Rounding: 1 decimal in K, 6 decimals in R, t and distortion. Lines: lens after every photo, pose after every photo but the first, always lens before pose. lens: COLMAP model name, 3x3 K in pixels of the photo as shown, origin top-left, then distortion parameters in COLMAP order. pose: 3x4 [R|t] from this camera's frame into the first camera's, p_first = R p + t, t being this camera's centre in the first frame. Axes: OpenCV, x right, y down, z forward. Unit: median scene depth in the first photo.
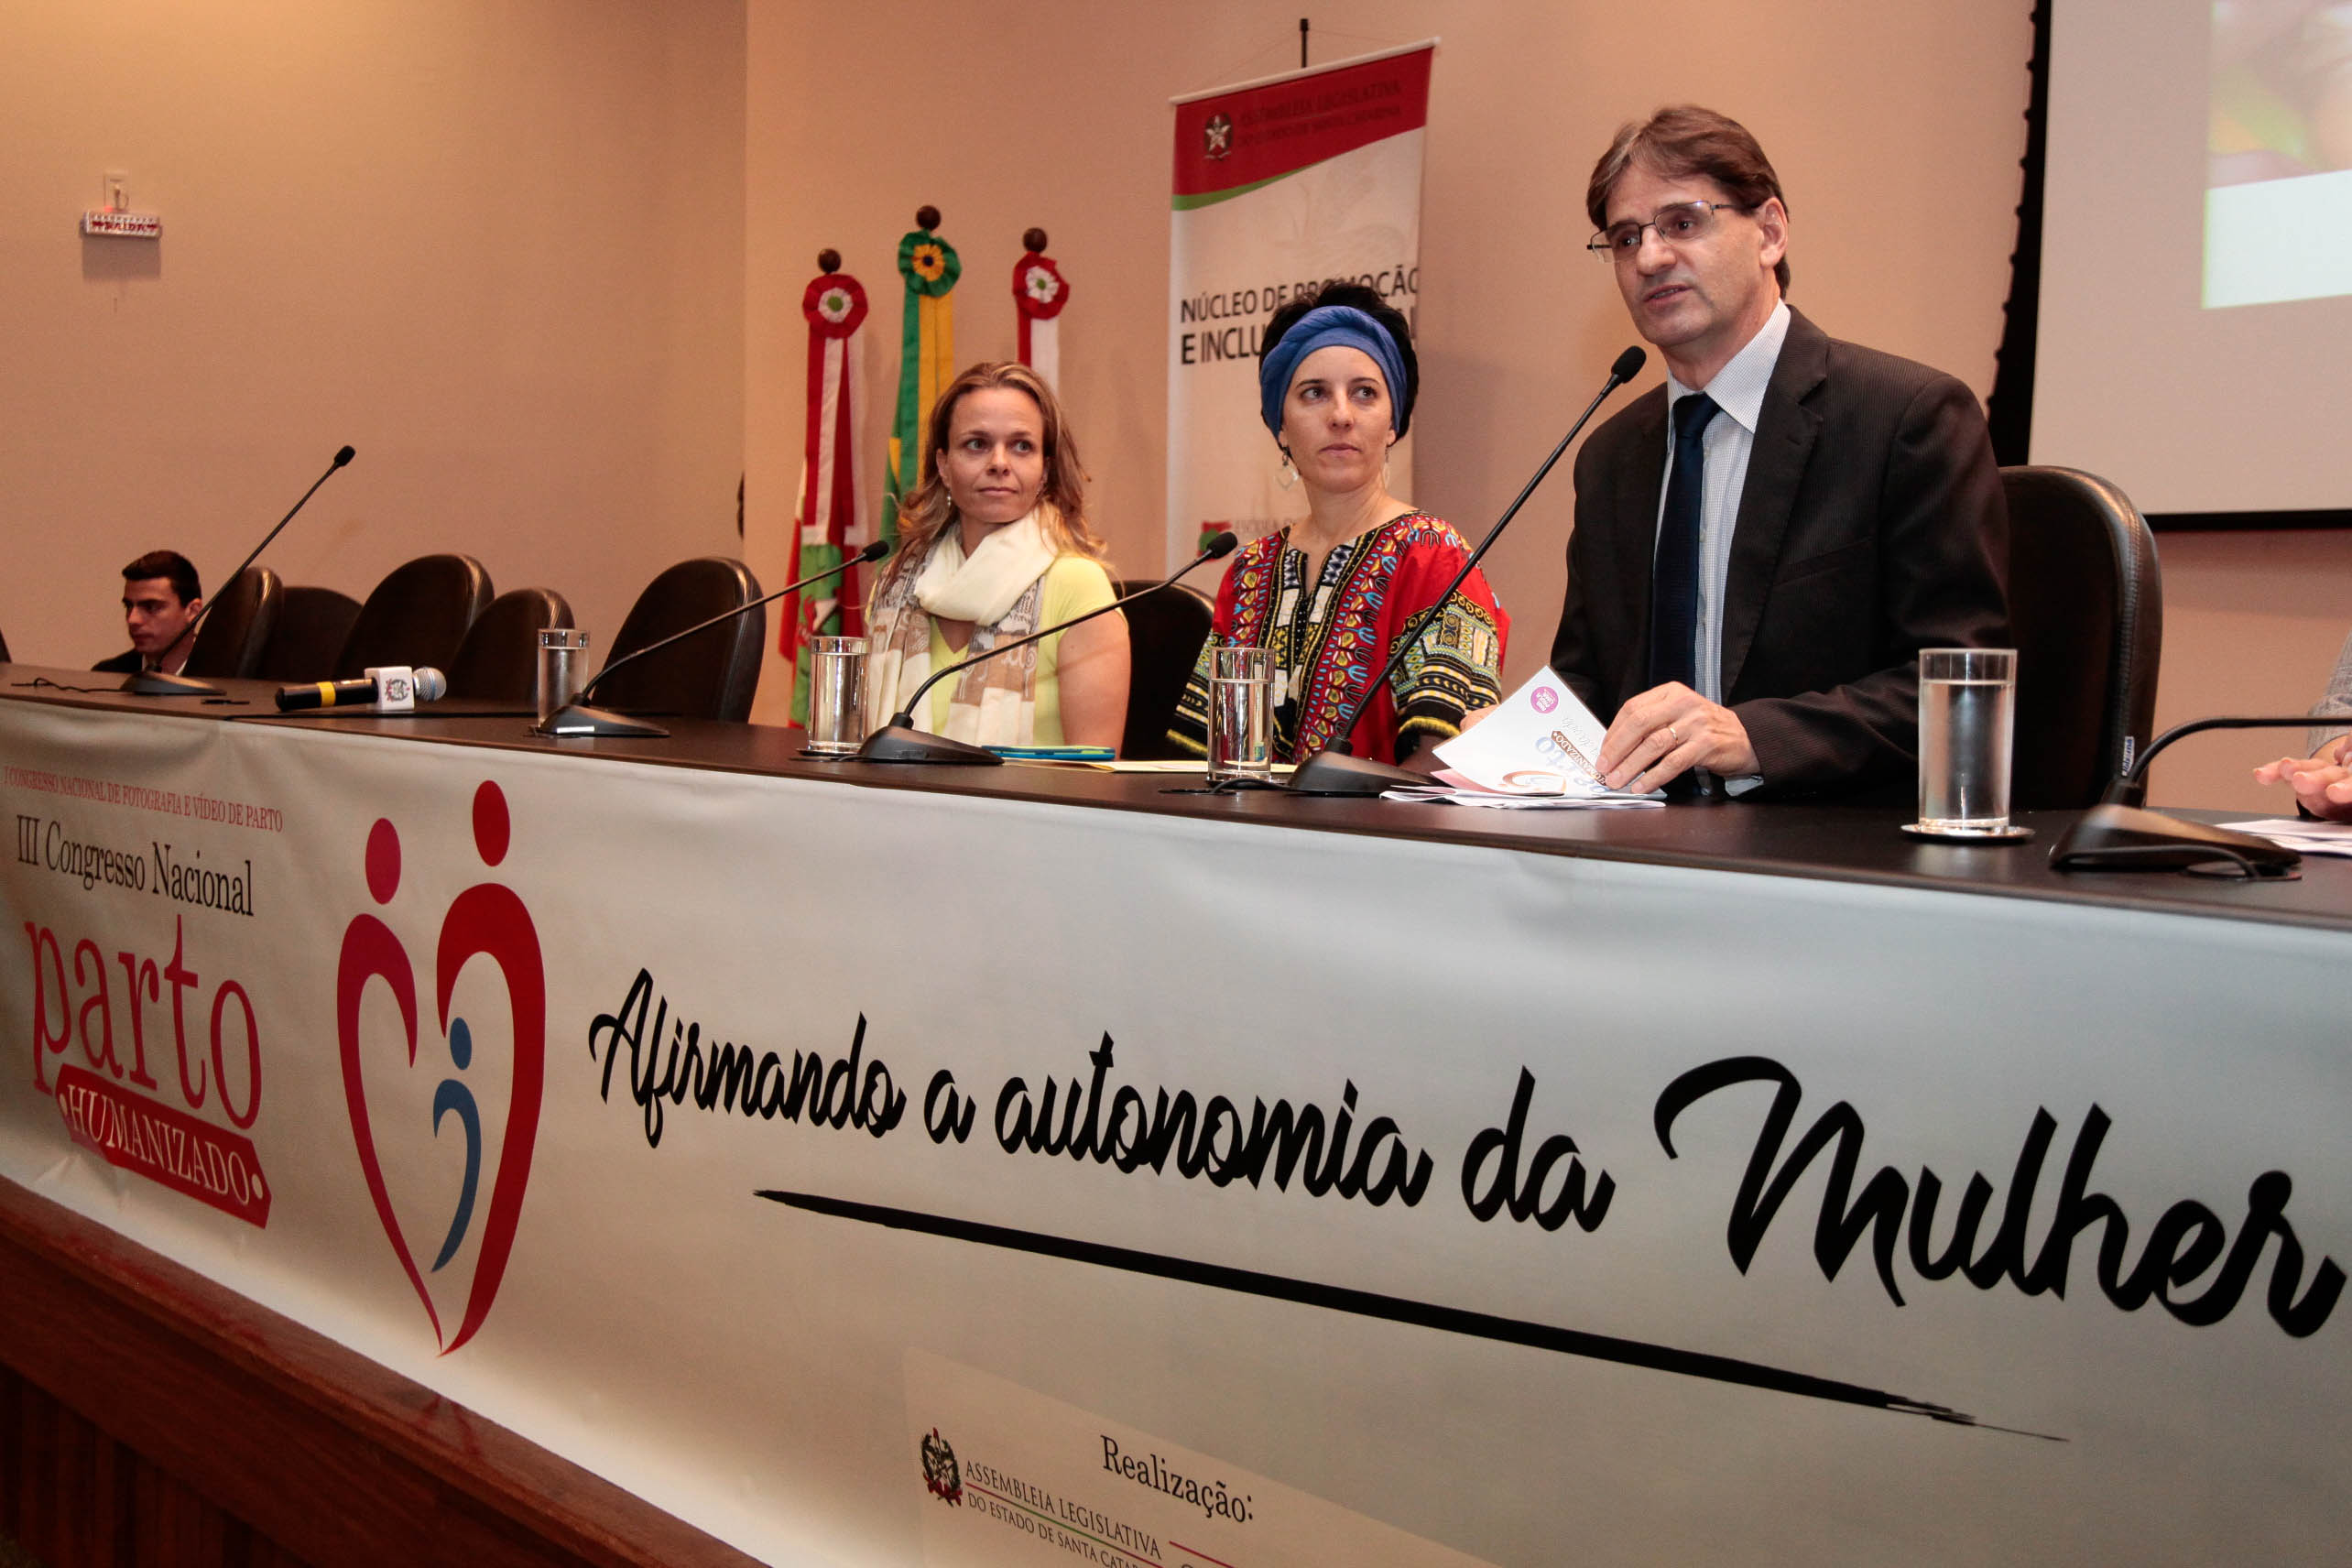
lens RADIAL K [[2860.9, 0, 1238.7], [0, 2860.9, 716.5], [0, 0, 1]] dist [0.004486, 0.237309]
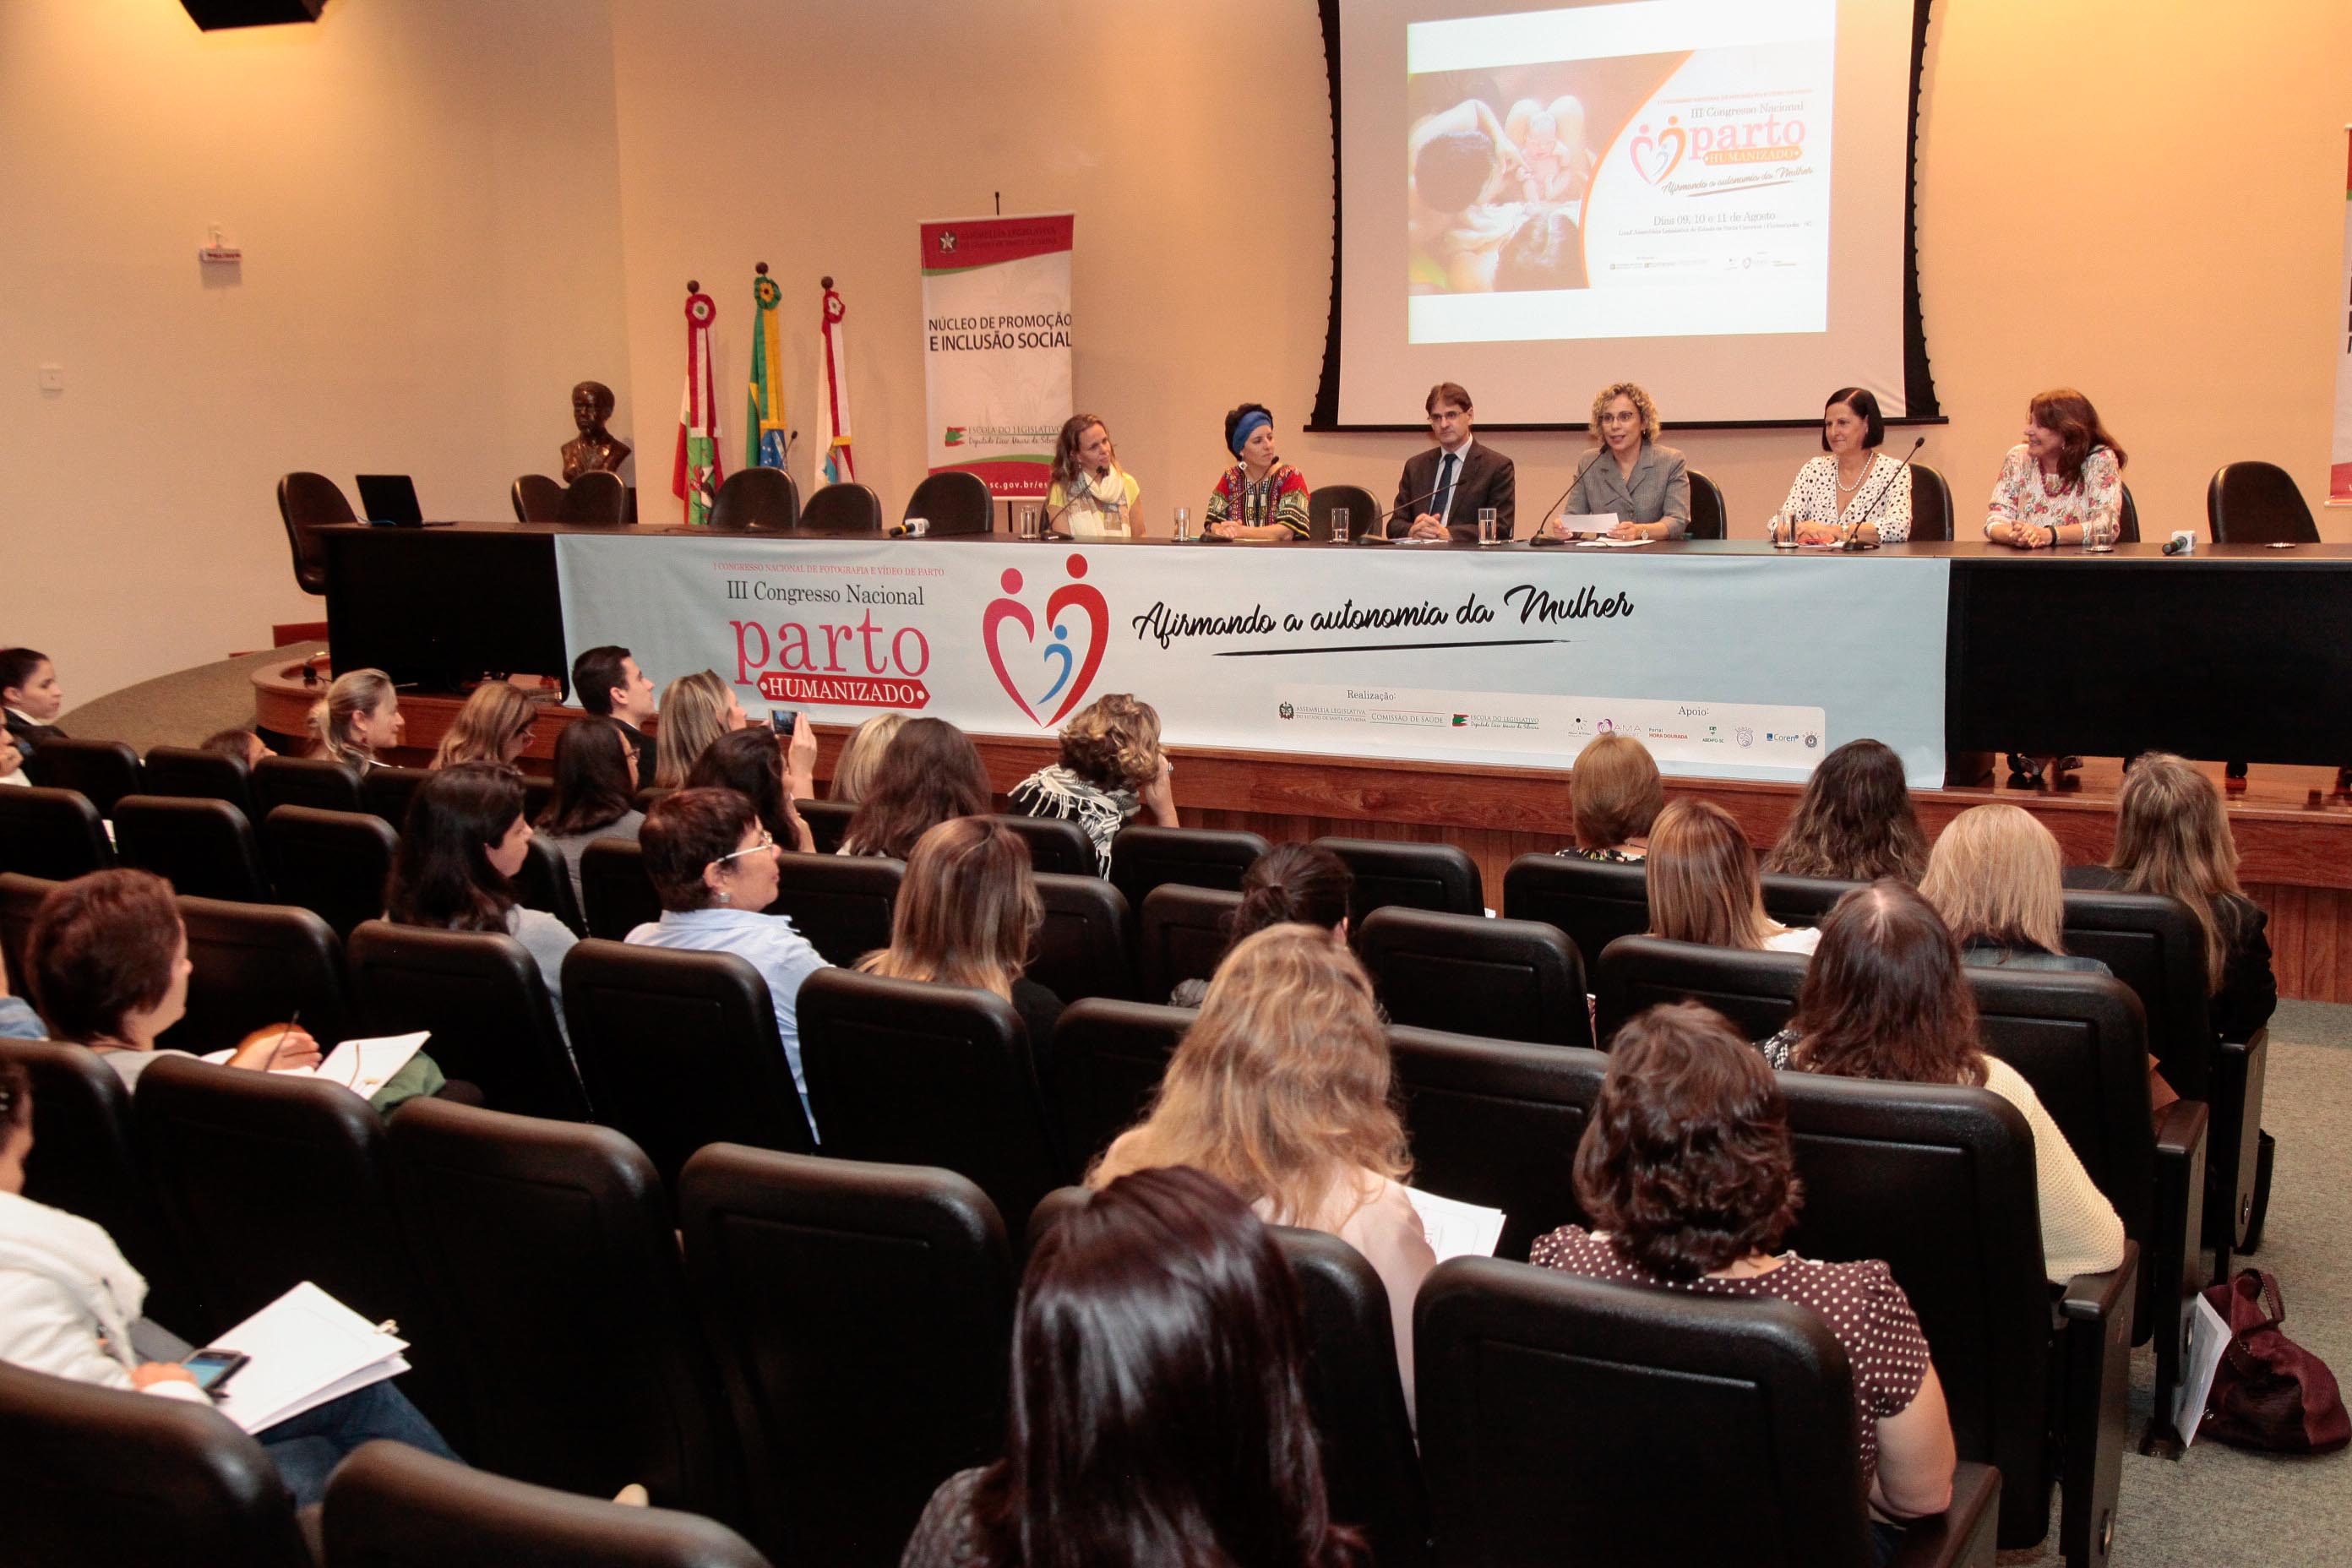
lens RADIAL K [[2456.2, 0, 1230.0], [0, 2456.2, 783.0], [0, 0, 1]] dist [0.011053, 0.144177]
pose [[0.922242, -0.083468, 0.377495, -1.358044], [0.037366, 0.991089, 0.127853, -0.082352], [-0.384803, -0.103806, 0.917143, -1.990835]]
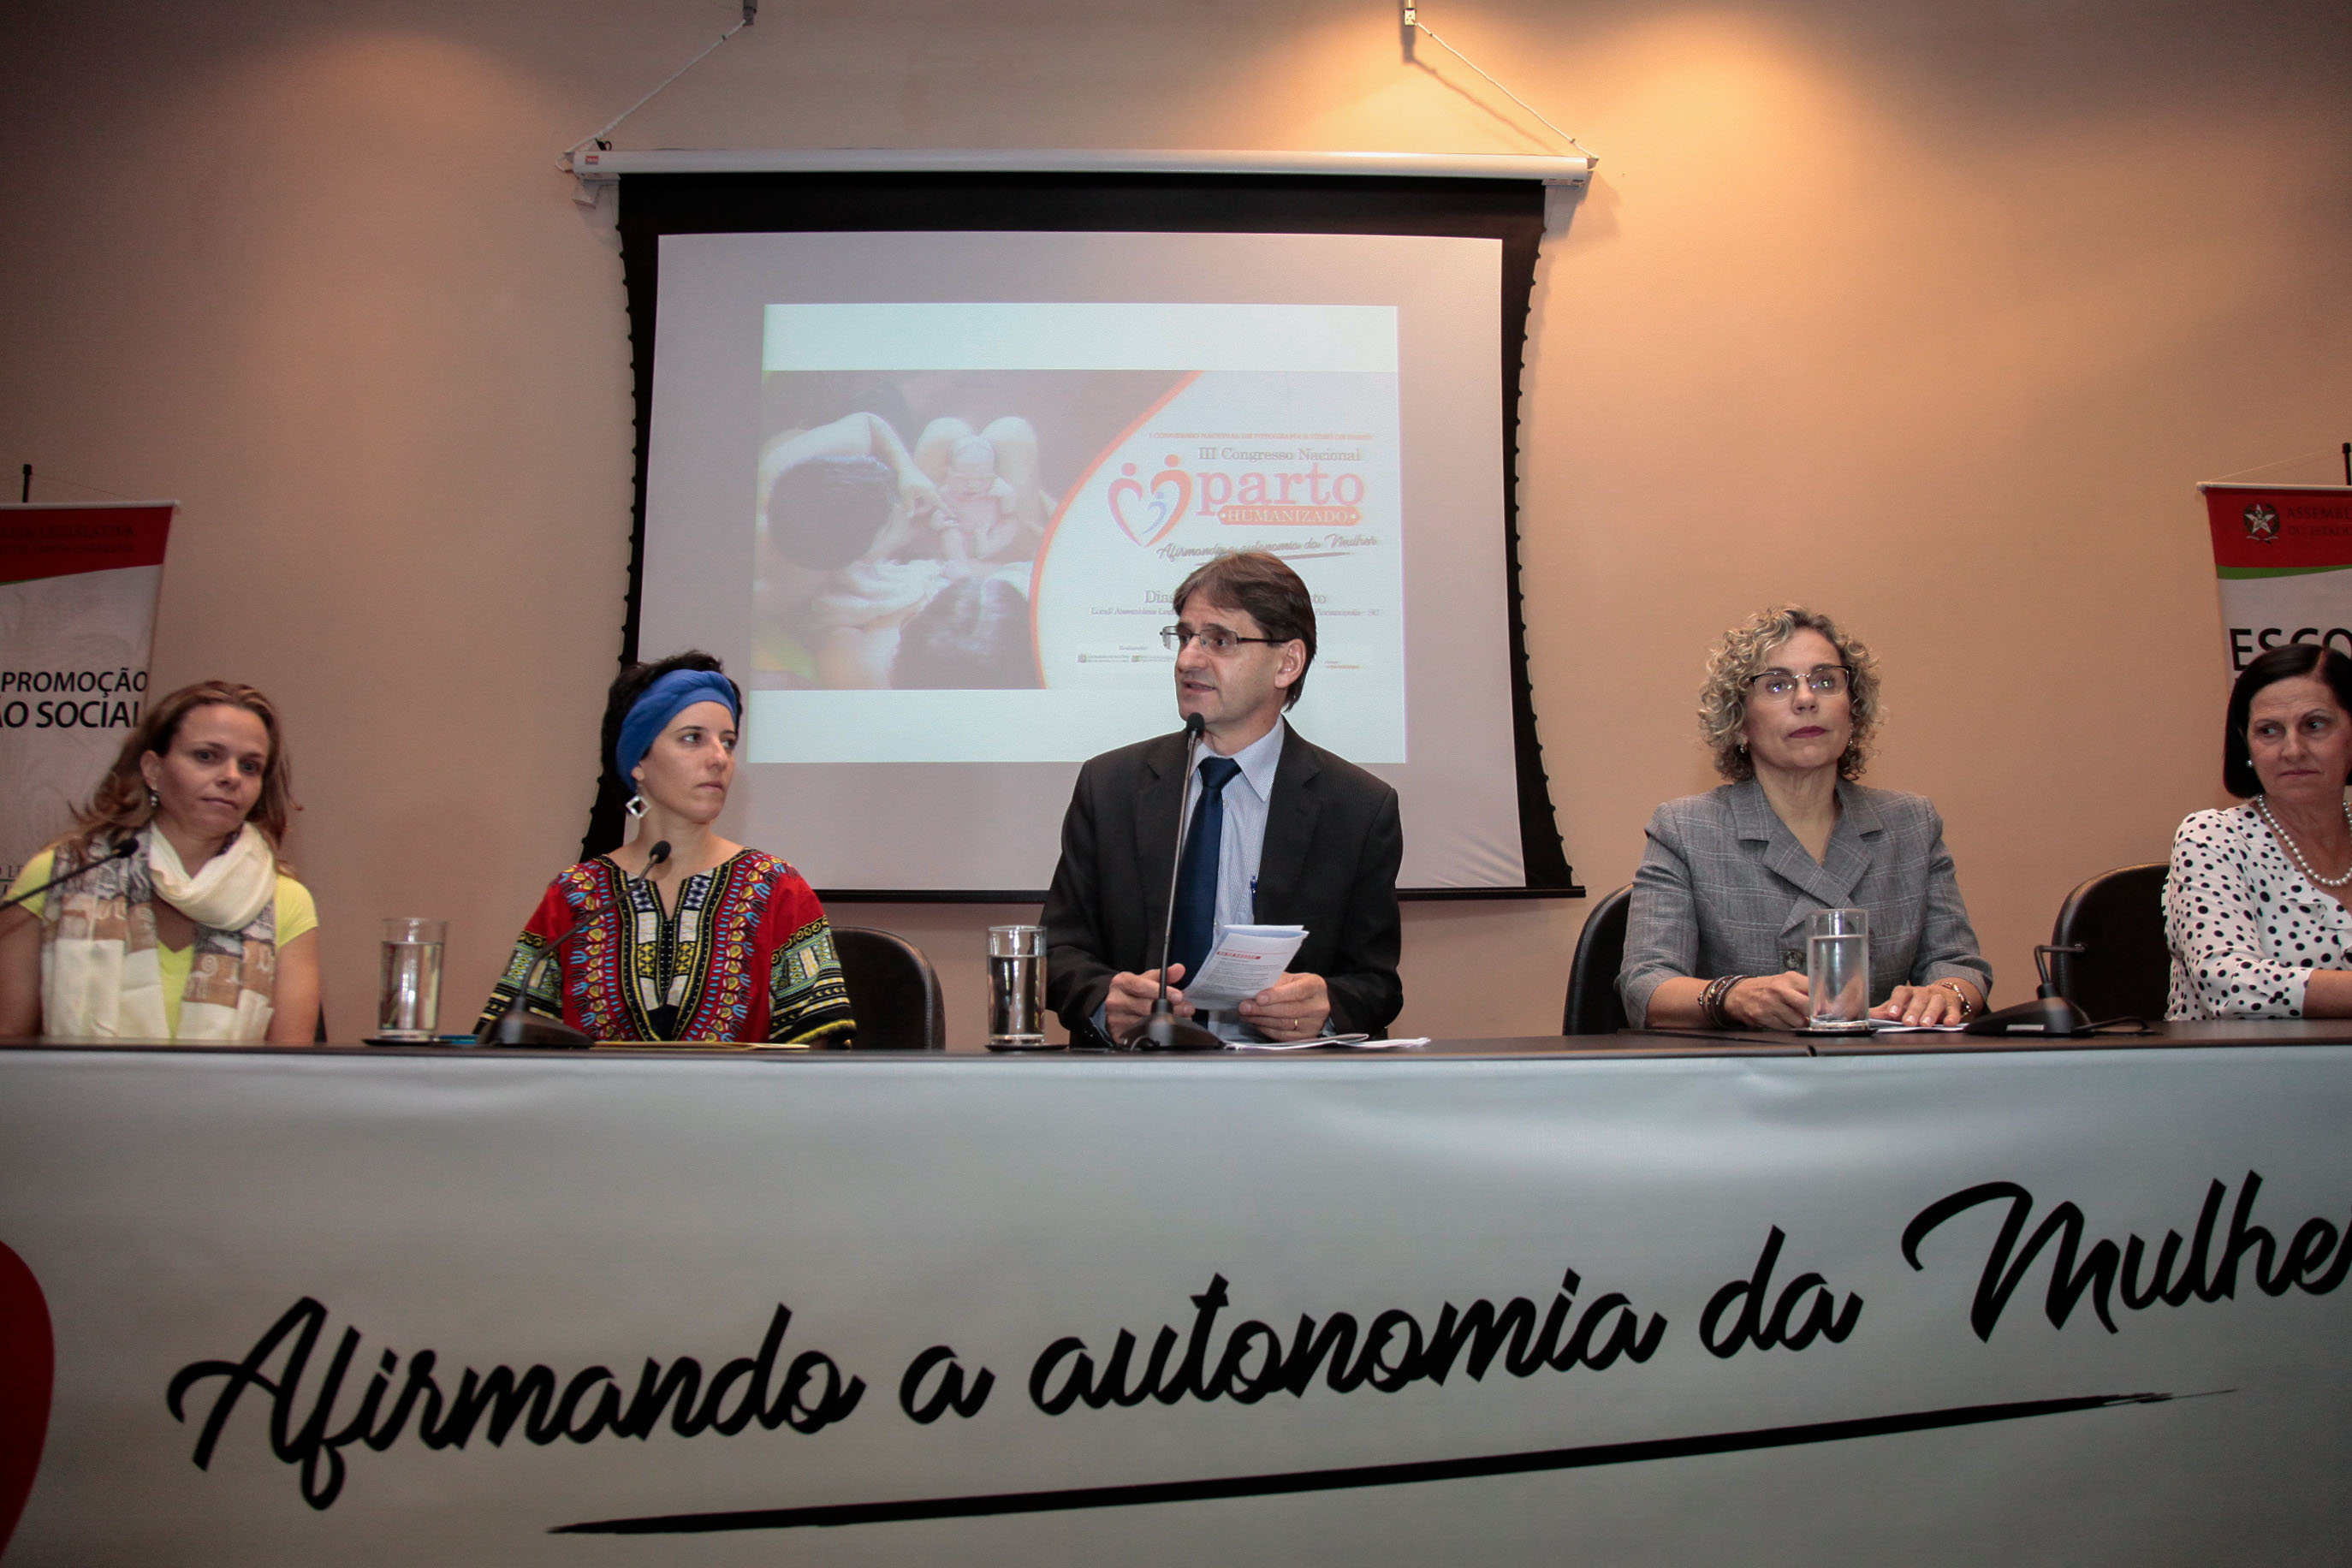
lens RADIAL K [[1644.7, 0, 1229.0], [0, 1644.7, 777.0], [0, 0, 1]] dist [-0.128599, 0.071294]
pose [[0.616666, 0.091434, 0.781897, -0.424691], [0.034927, 0.989076, -0.143207, 0.011968], [-0.786449, 0.115620, 0.606737, 0.489770]]
